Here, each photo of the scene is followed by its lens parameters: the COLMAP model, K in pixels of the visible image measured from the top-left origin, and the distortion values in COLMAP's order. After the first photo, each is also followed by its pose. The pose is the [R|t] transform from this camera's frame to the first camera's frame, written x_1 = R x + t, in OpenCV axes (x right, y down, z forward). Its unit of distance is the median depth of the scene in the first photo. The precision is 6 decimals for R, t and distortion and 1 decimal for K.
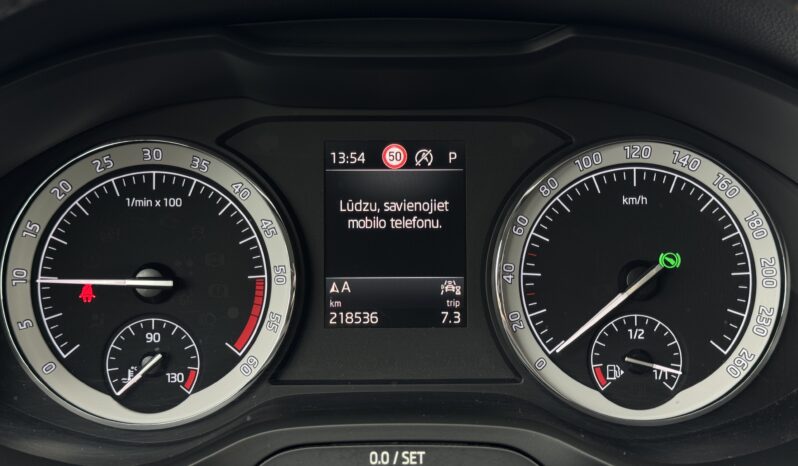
lens RADIAL K [[1130.0, 0, 399.0], [0, 1130.0, 233.0], [0, 0, 1]] dist [0.196863, -0.481030]
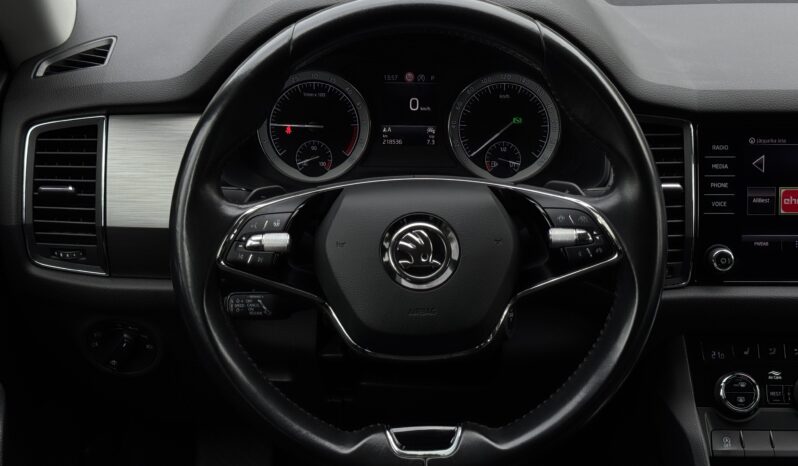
lens RADIAL K [[1119.8, 0, 399.0], [0, 1119.8, 233.0], [0, 0, 1]] dist [0.186073, -0.409885]
pose [[0.999875, 0.012668, 0.009476, -0.046696], [-0.013606, 0.994215, 0.106547, 0.010238], [-0.008071, -0.106662, 0.994263, -1.519189]]
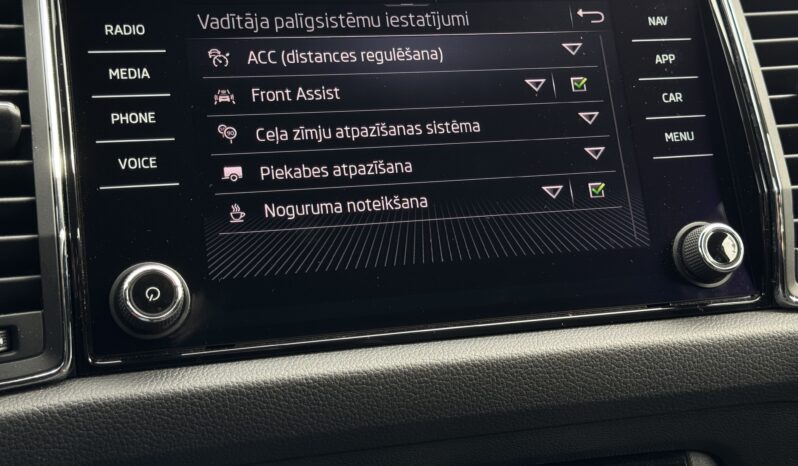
lens RADIAL K [[1130.0, 0, 399.0], [0, 1130.0, 233.0], [0, 0, 1]] dist [0.196863, -0.481030]
pose [[0.962779, -0.063964, 0.262613, 0.588154], [0.104715, 0.983987, -0.144235, 0.401350], [-0.249182, 0.166366, 0.954060, -0.135713]]
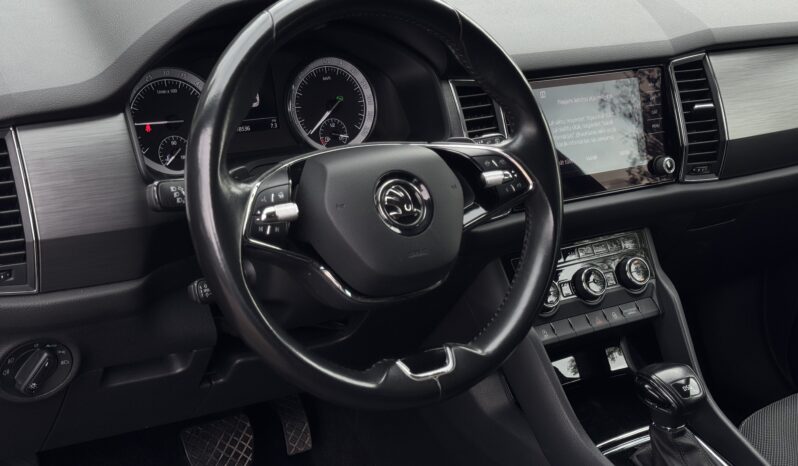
lens RADIAL K [[1130.0, 0, 399.0], [0, 1130.0, 233.0], [0, 0, 1]] dist [0.196863, -0.481030]
pose [[0.835623, -0.144335, 0.530001, -1.205686], [0.098408, 0.988587, 0.114067, 0.048117], [-0.540416, -0.043161, 0.840290, -1.502226]]
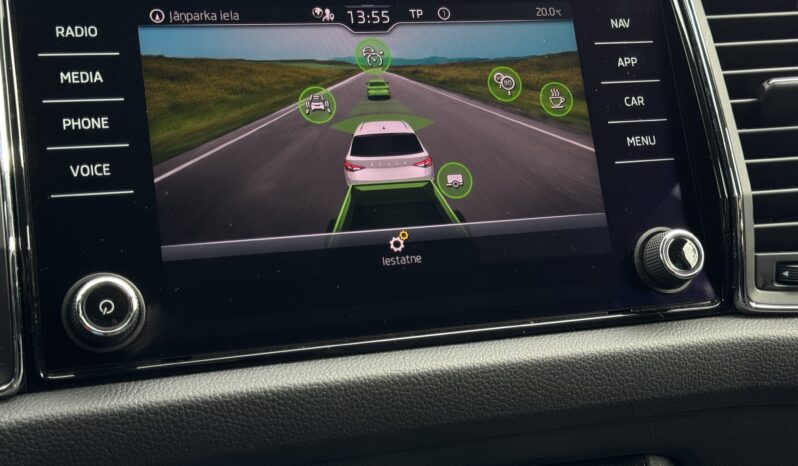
lens RADIAL K [[1130.0, 0, 399.0], [0, 1130.0, 233.0], [0, 0, 1]] dist [0.196863, -0.481030]
pose [[0.952366, -0.069024, 0.297045, 0.591141], [0.108012, 0.987254, -0.116891, 0.370375], [-0.285190, 0.143408, 0.947682, -0.125878]]
